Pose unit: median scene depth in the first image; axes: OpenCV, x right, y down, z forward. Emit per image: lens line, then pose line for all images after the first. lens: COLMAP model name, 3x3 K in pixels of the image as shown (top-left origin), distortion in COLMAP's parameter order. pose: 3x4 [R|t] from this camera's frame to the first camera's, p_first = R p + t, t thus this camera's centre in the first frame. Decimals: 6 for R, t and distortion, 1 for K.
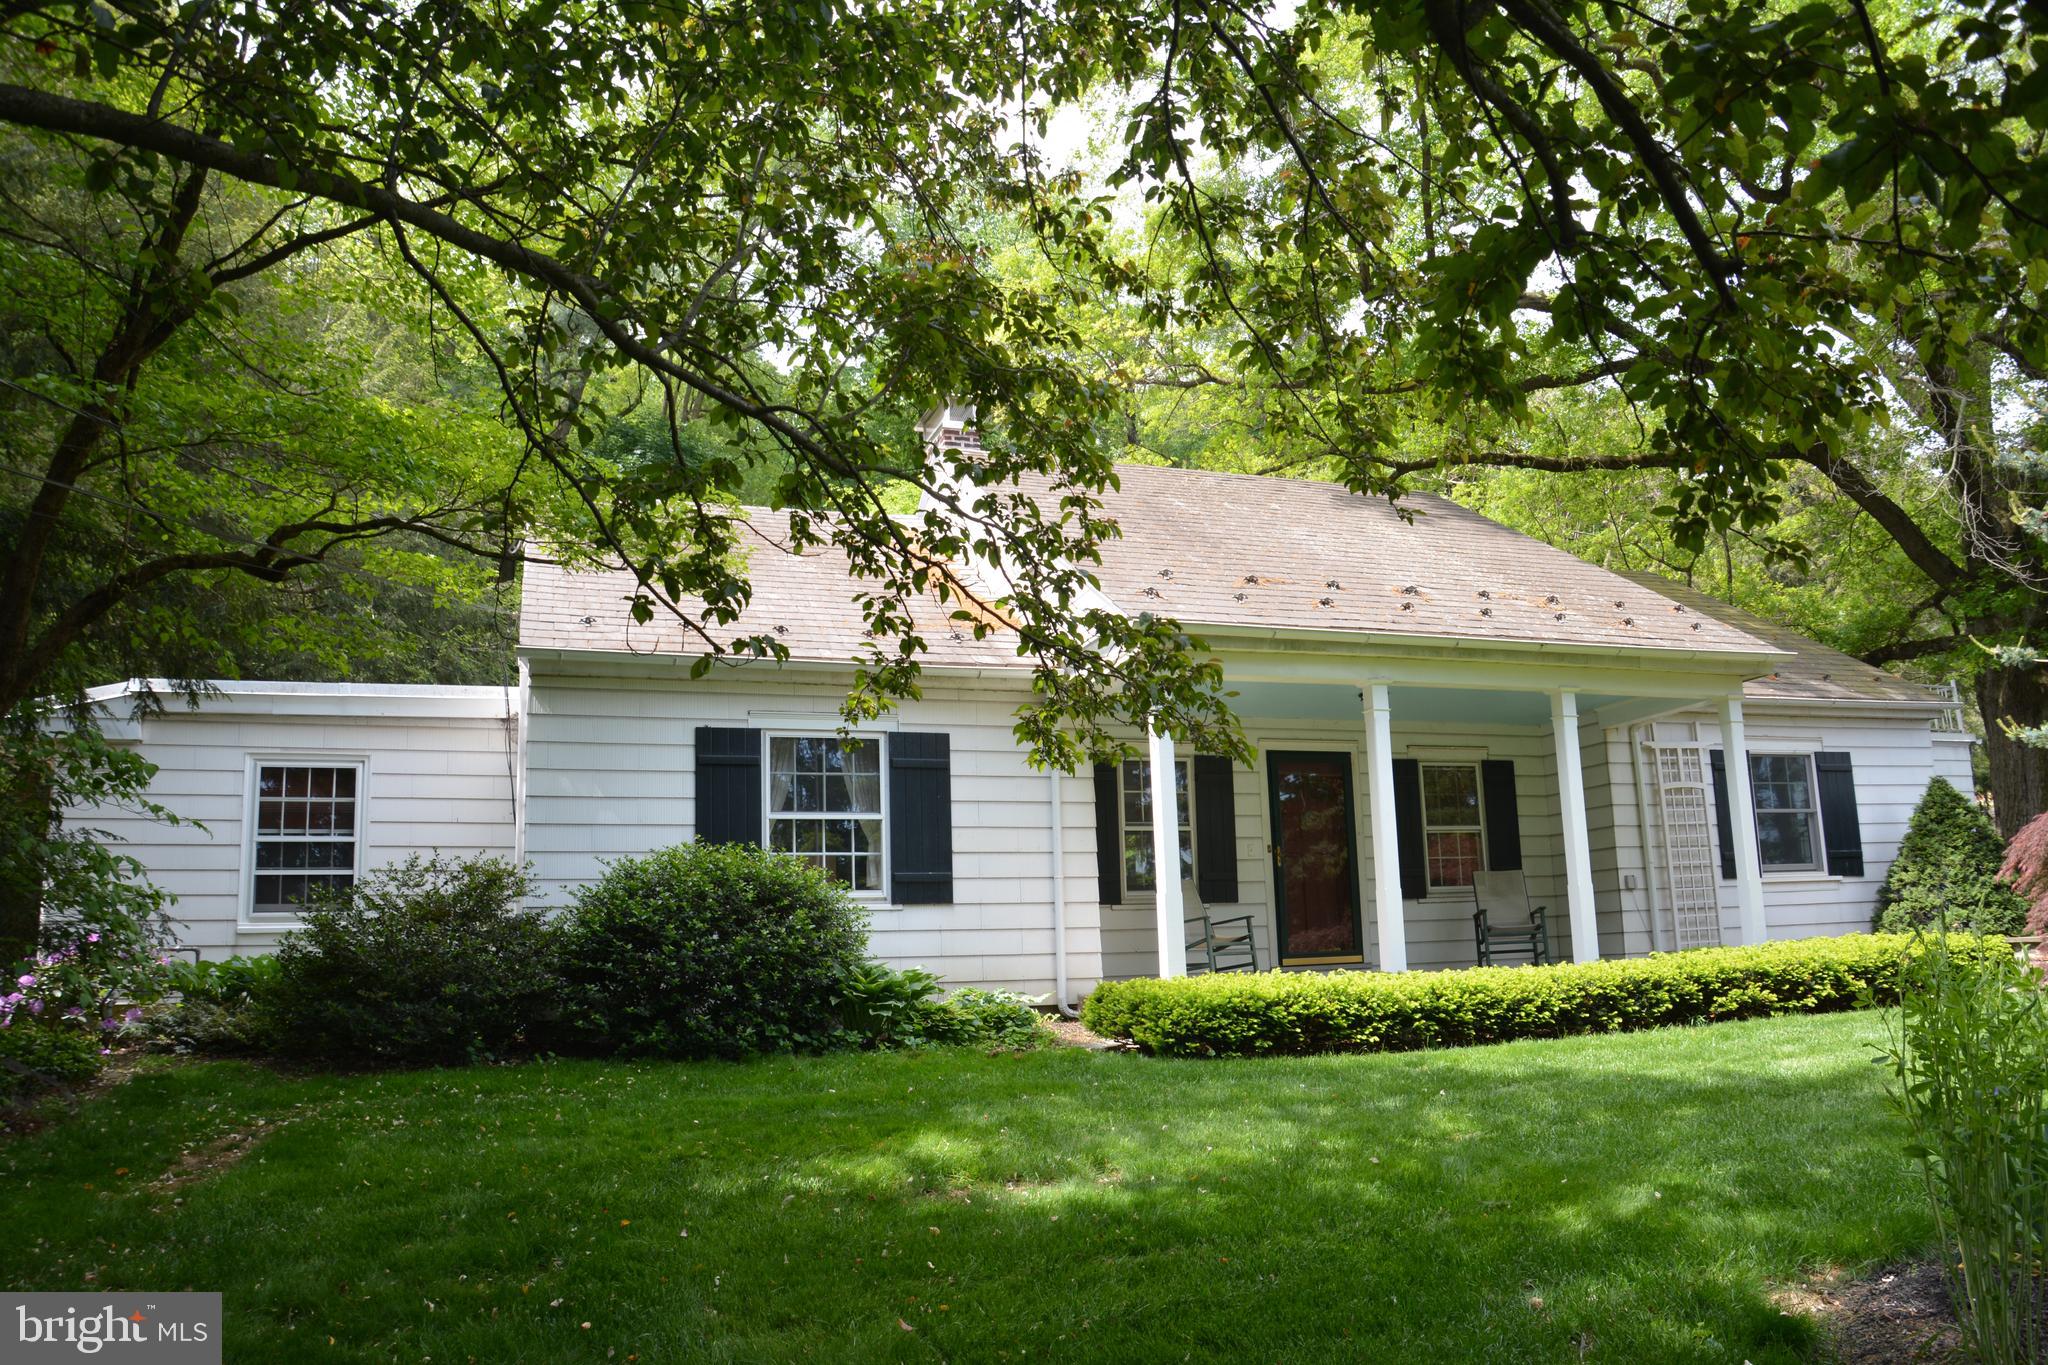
lens RADIAL K [[1431.0, 0, 1024.0], [0, 1431.0, 682.5], [0, 0, 1]] dist [-0.121834, 0.066230]
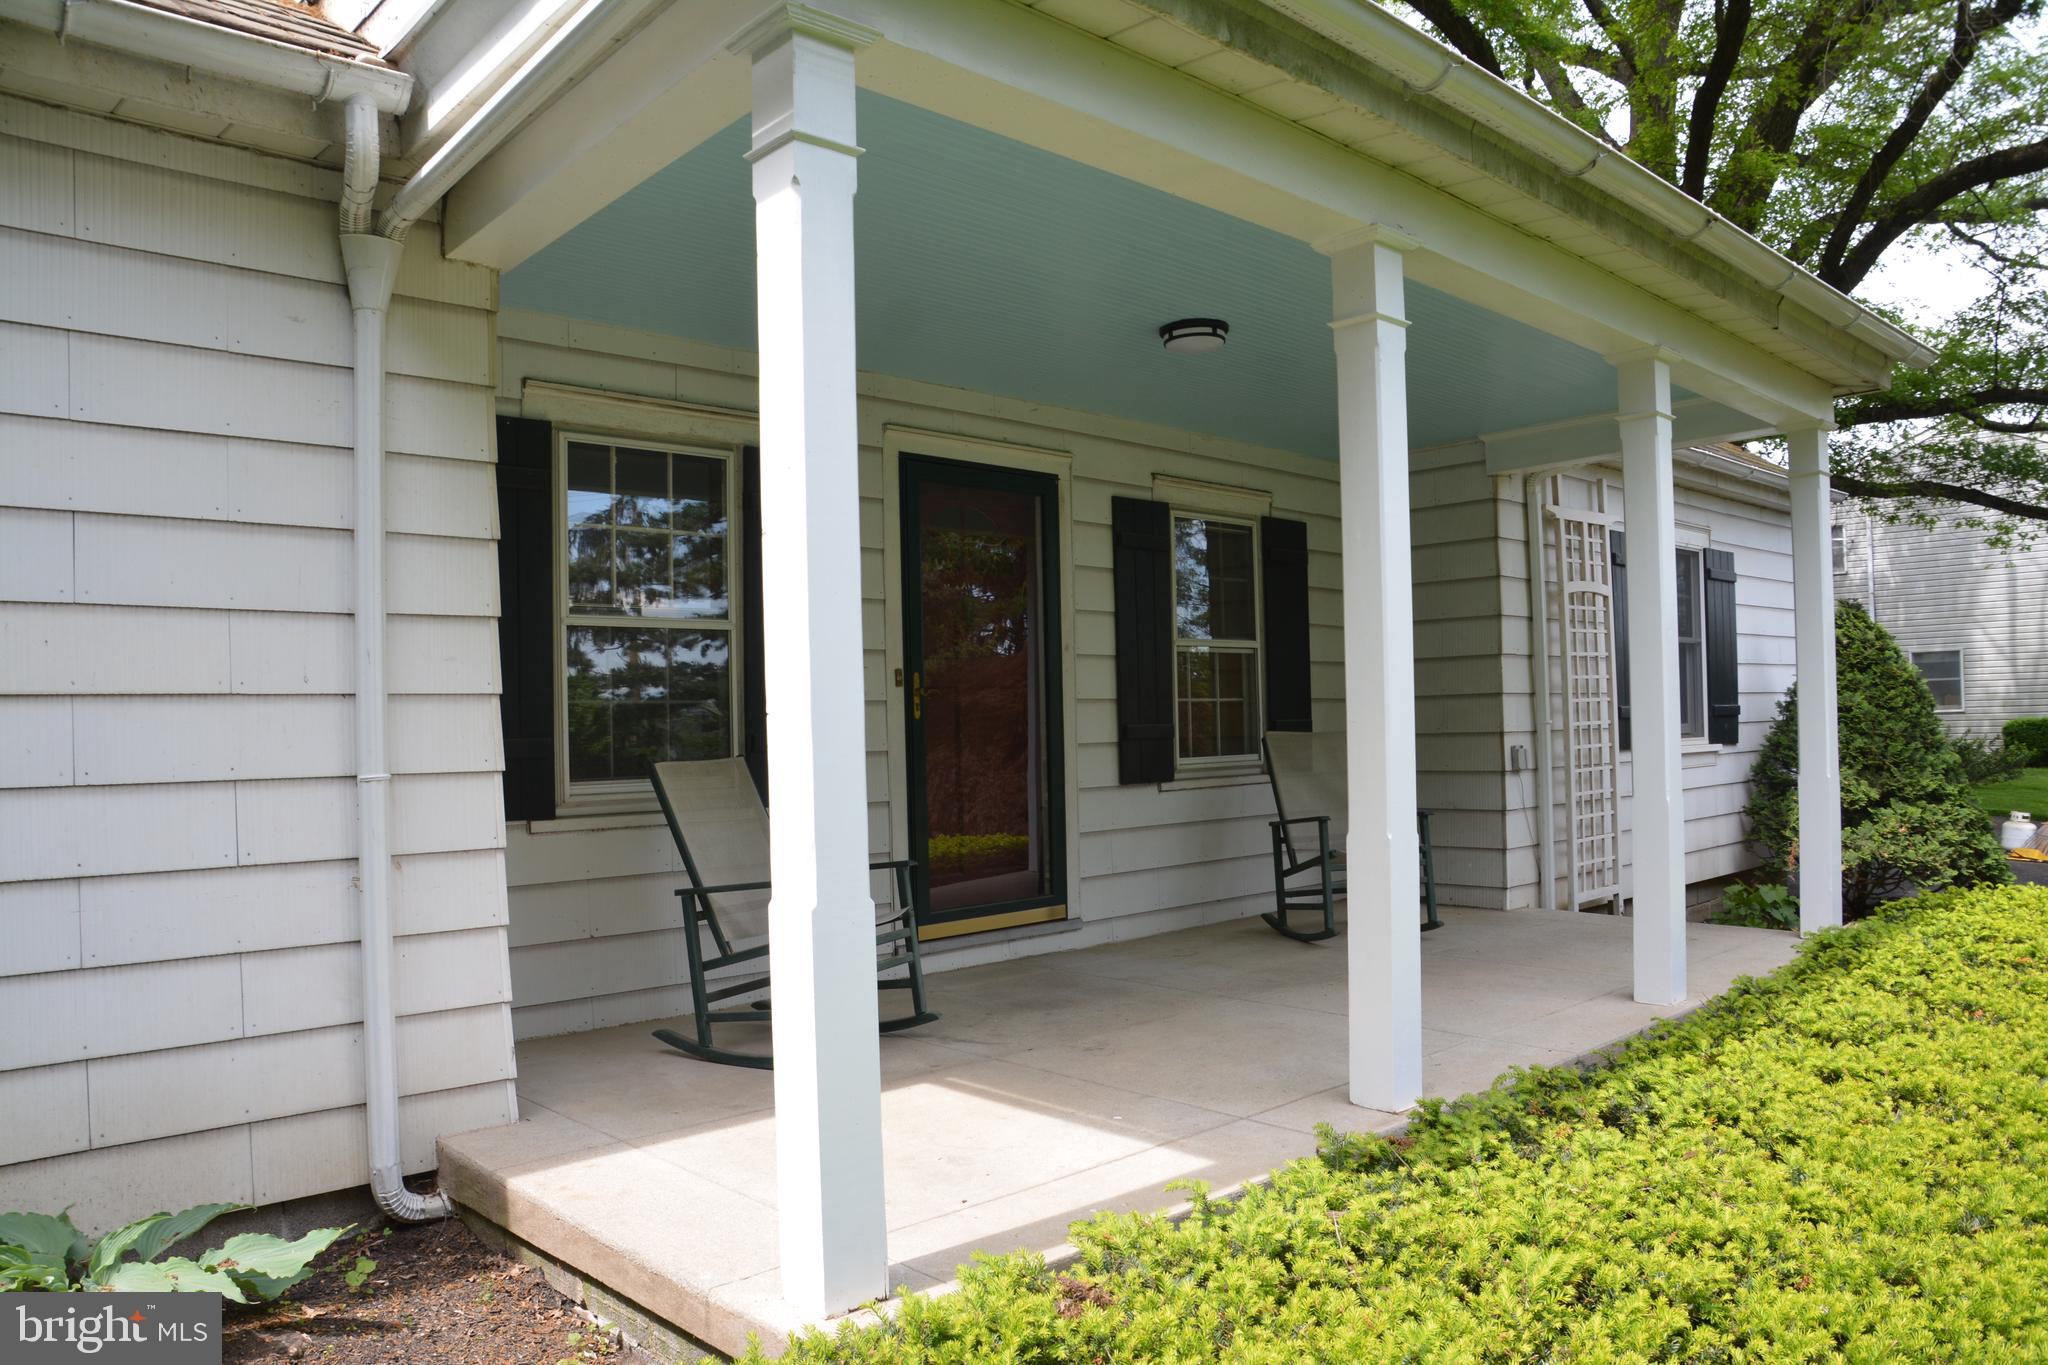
lens RADIAL K [[1452.2, 0, 1023.7], [0, 1452.2, 713.9], [0, 0, 1]] dist [-0.124396, 0.086783]
pose [[0.907471, 0.012037, 0.419942, 0.023163], [-0.083553, 0.984792, 0.152326, 0.066416], [-0.411722, -0.173319, 0.894676, 0.683853]]
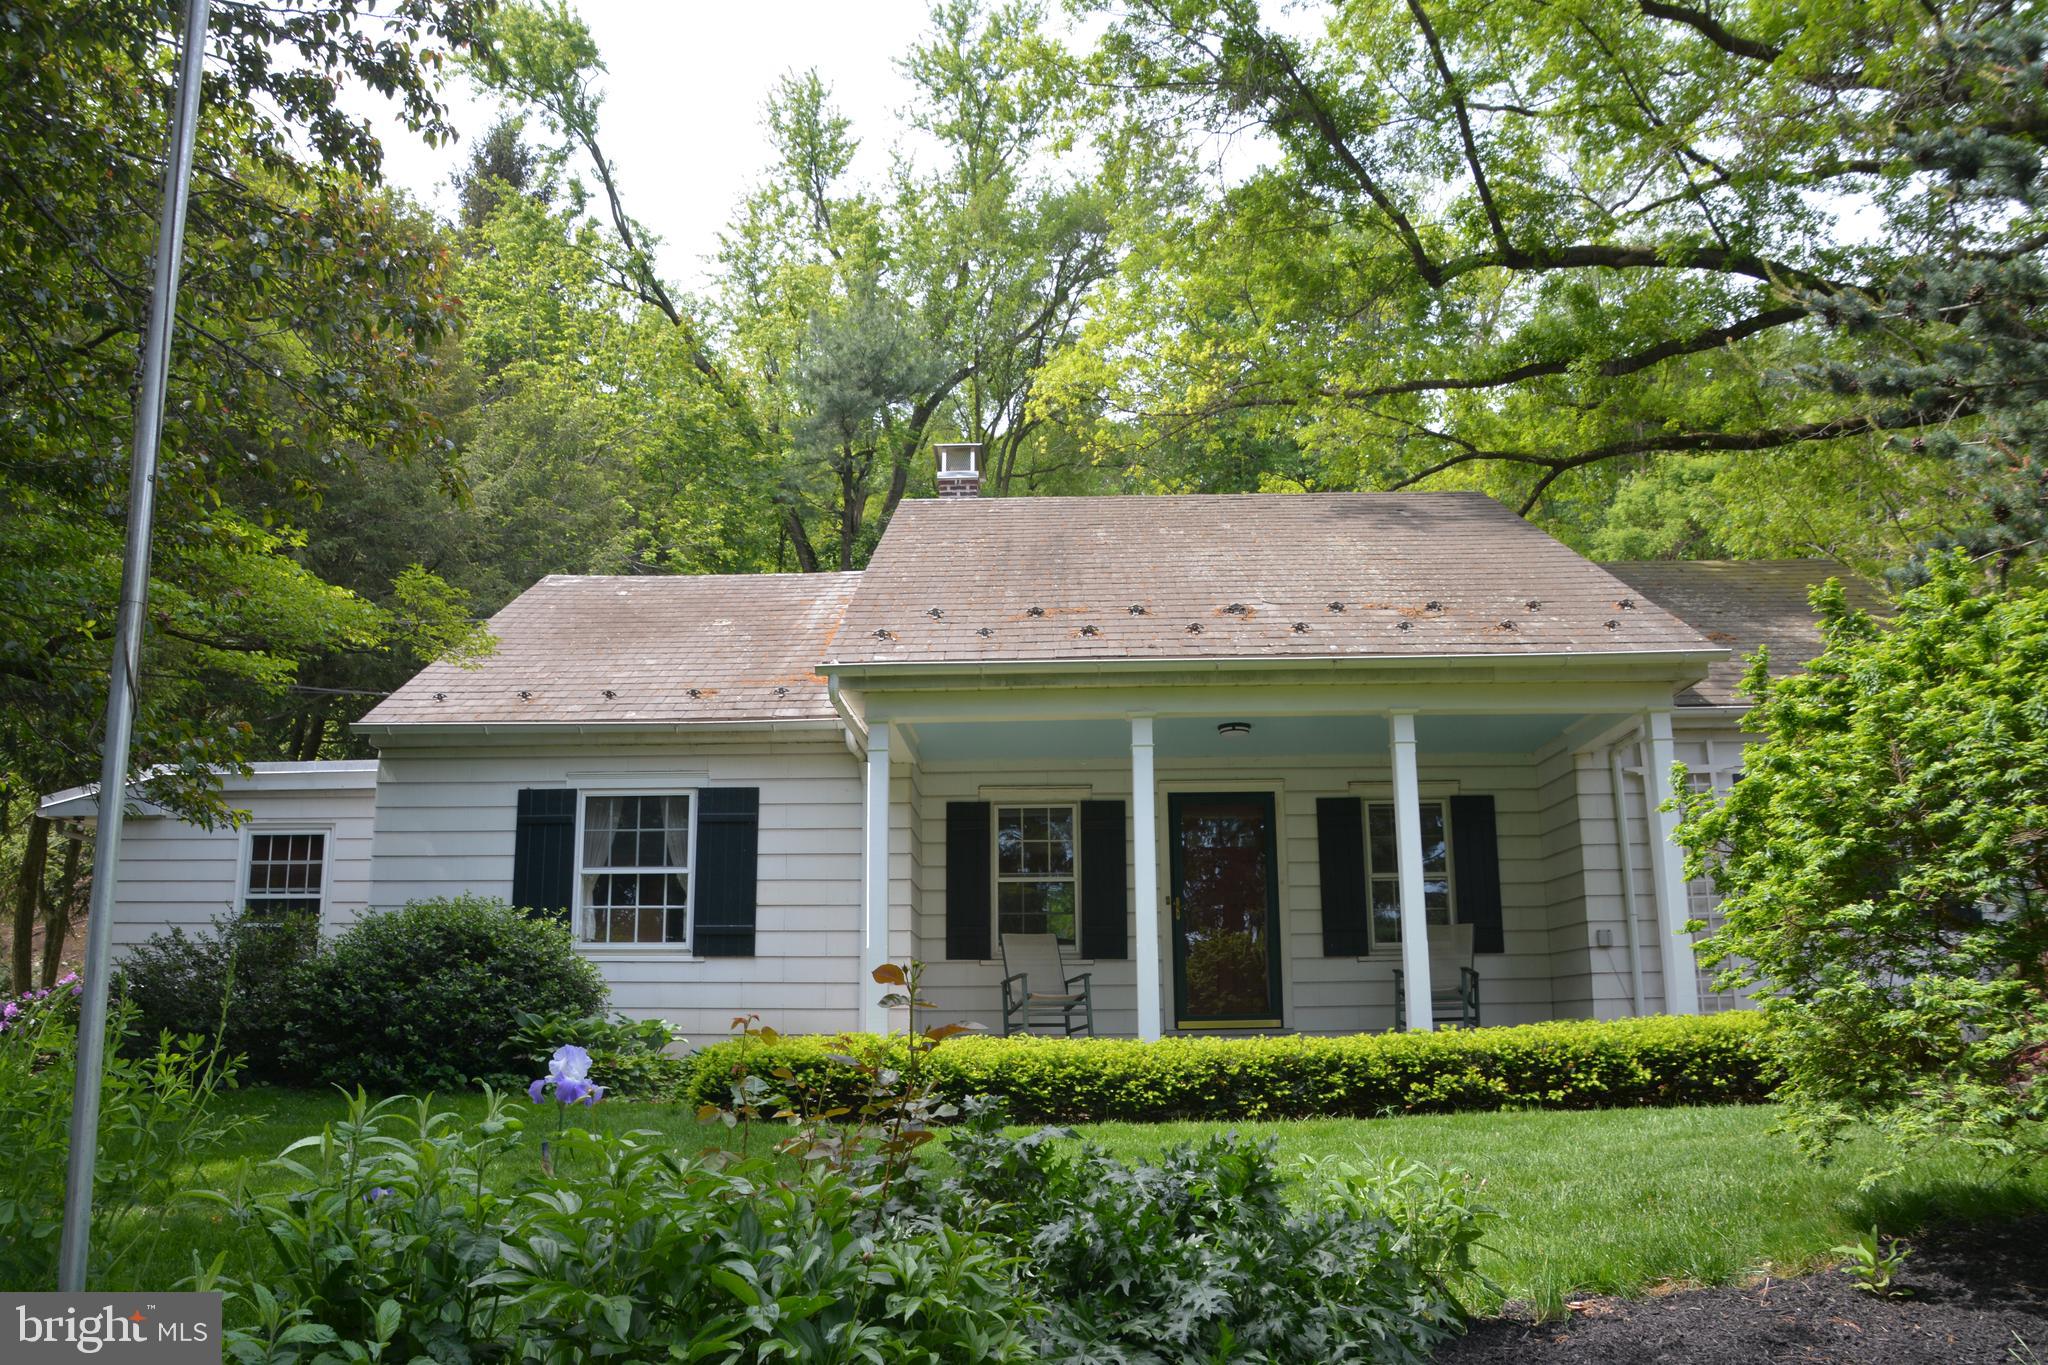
lens RADIAL K [[1425.9, 0, 1028.3], [0, 1425.9, 737.9], [0, 0, 1]] dist [-0.112733, 0.001840]
pose [[0.936451, -0.046470, -0.347708, 0.483592], [0.046721, 0.998879, -0.007666, 0.017538], [0.347674, -0.009067, 0.937572, 0.129272]]
